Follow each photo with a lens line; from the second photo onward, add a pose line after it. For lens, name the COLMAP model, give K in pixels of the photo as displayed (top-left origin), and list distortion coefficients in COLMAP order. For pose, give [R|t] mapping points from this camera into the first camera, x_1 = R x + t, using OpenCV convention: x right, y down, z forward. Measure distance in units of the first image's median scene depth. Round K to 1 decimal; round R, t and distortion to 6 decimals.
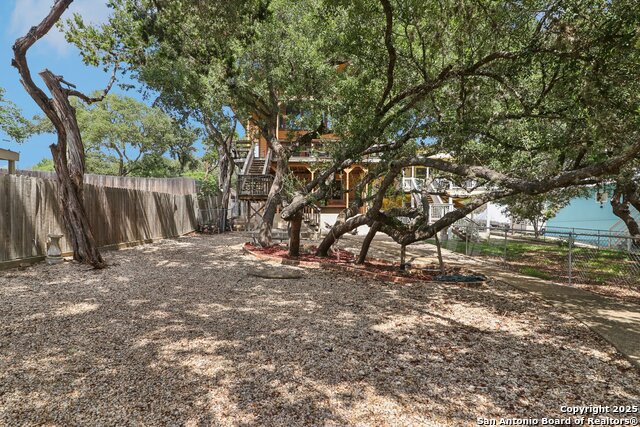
lens RADIAL K [[377.0, 0, 320.0], [0, 377.0, 215.7], [0, 0, 1]] dist [0.000632, 0.000409]
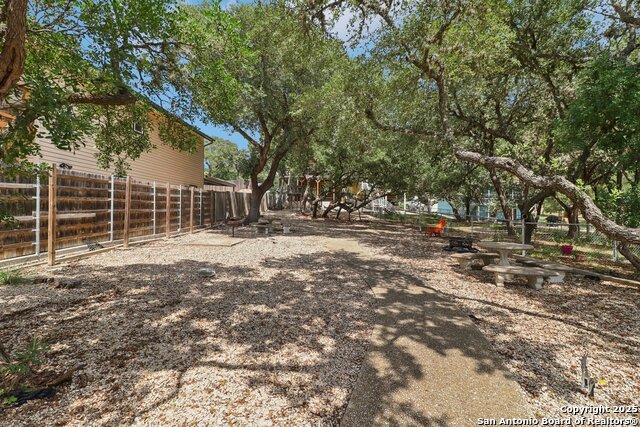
lens RADIAL K [[300.9, 0, 320.0], [0, 300.9, 209.2], [0, 0, 1]] dist [0.013068, -0.007365]
pose [[0.999920, 0.001080, 0.012630, -0.057553], [-0.001478, 0.999502, 0.031515, -0.028071], [-0.012589, -0.031531, 0.999423, -1.361313]]
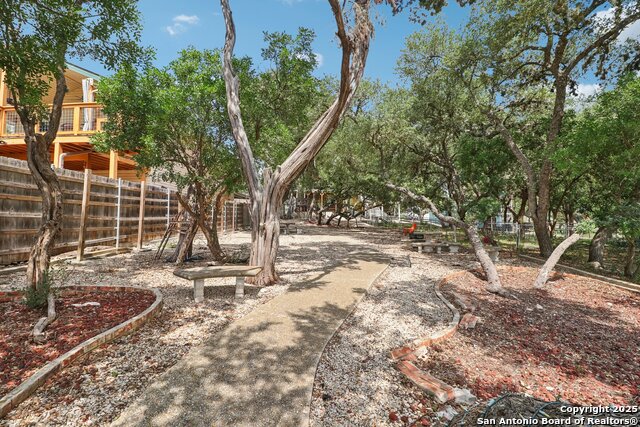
lens RADIAL K [[300.9, 0, 320.0], [0, 300.9, 215.3], [0, 0, 1]] dist [0.013068, -0.007365]
pose [[0.999991, -0.004126, -0.000977, -0.062127], [0.004137, 0.999916, 0.012308, -0.013512], [0.000926, -0.012312, 0.999924, -1.825289]]
